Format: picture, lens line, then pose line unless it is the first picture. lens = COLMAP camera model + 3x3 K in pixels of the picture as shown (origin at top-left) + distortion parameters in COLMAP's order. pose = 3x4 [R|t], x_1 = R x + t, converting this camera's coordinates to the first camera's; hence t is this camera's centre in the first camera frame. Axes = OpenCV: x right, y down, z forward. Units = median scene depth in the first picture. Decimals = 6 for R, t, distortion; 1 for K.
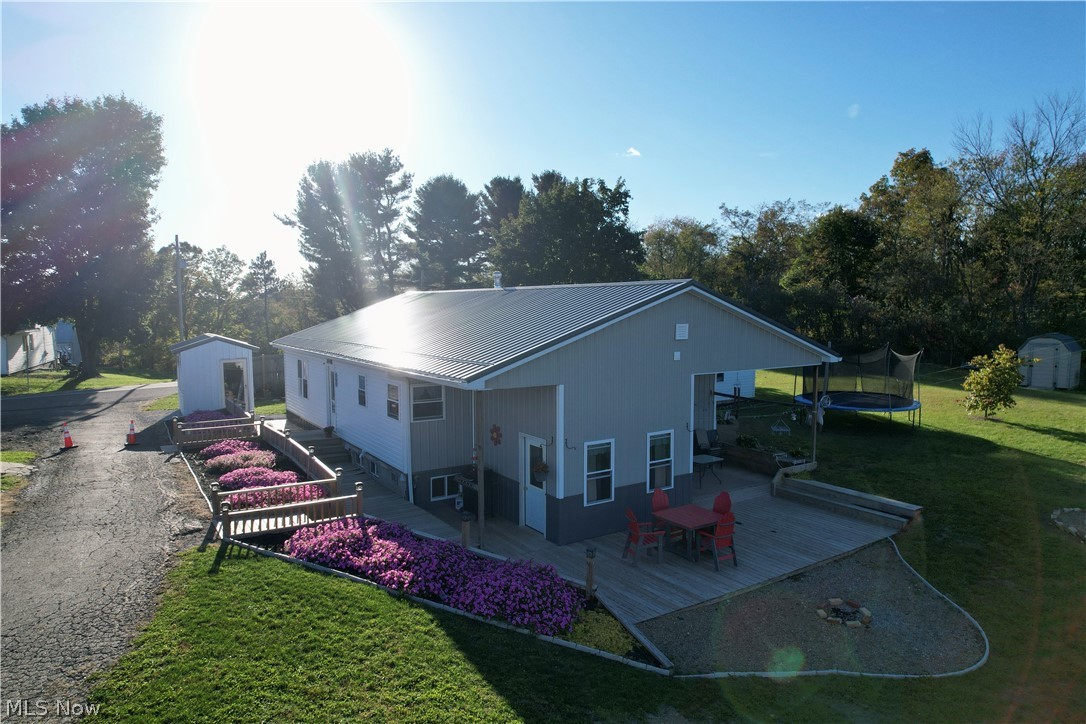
lens RADIAL K [[691.3, 0, 543.0], [0, 691.3, 362.0], [0, 0, 1]] dist [-0.074274, 0.066775]
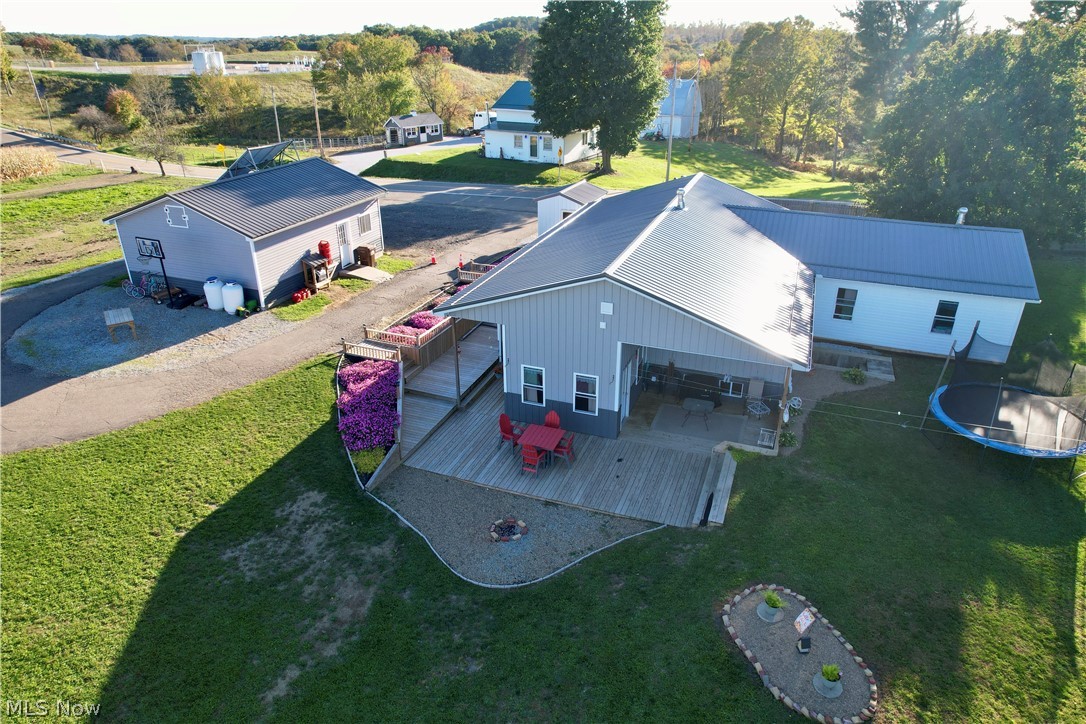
lens RADIAL K [[691.3, 0, 543.0], [0, 691.3, 362.0], [0, 0, 1]] dist [-0.074274, 0.066775]
pose [[0.588876, 0.352969, -0.727074, 1.212652], [-0.062827, 0.916866, 0.394221, -0.497059], [0.805777, -0.186468, 0.562096, 0.196534]]
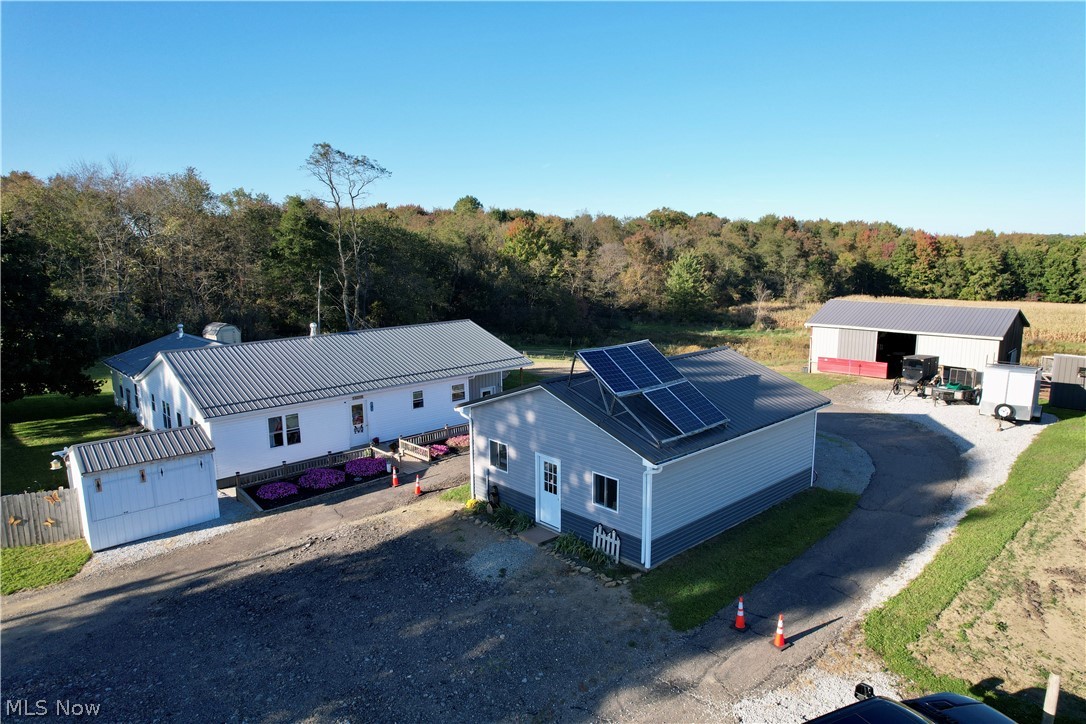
lens RADIAL K [[691.3, 0, 543.0], [0, 691.3, 362.0], [0, 0, 1]] dist [-0.074274, 0.066775]
pose [[-0.172175, -0.173500, 0.969667, -2.659187], [0.076096, 0.979083, 0.188696, -0.446594], [-0.982123, 0.106277, -0.155371, 1.265228]]
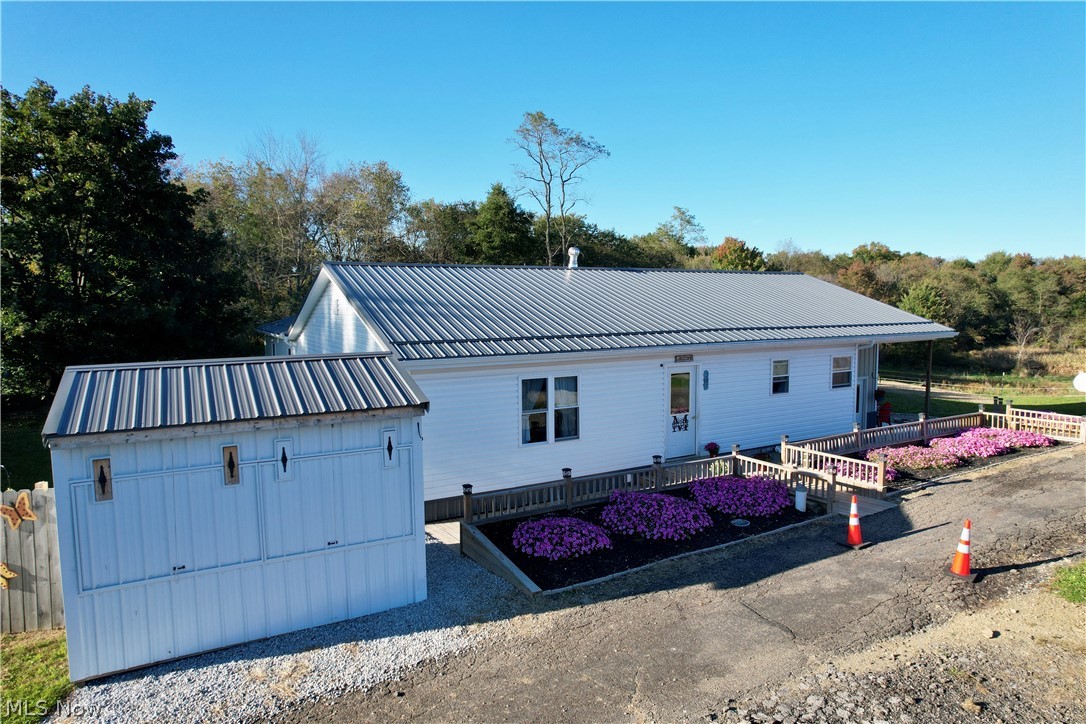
lens RADIAL K [[691.3, 0, 543.0], [0, 691.3, 362.0], [0, 0, 1]] dist [-0.074274, 0.066775]
pose [[0.059549, -0.096403, 0.993559, -1.559913], [0.077342, 0.992779, 0.091692, -0.081409], [-0.995225, 0.071384, 0.066575, 1.663380]]
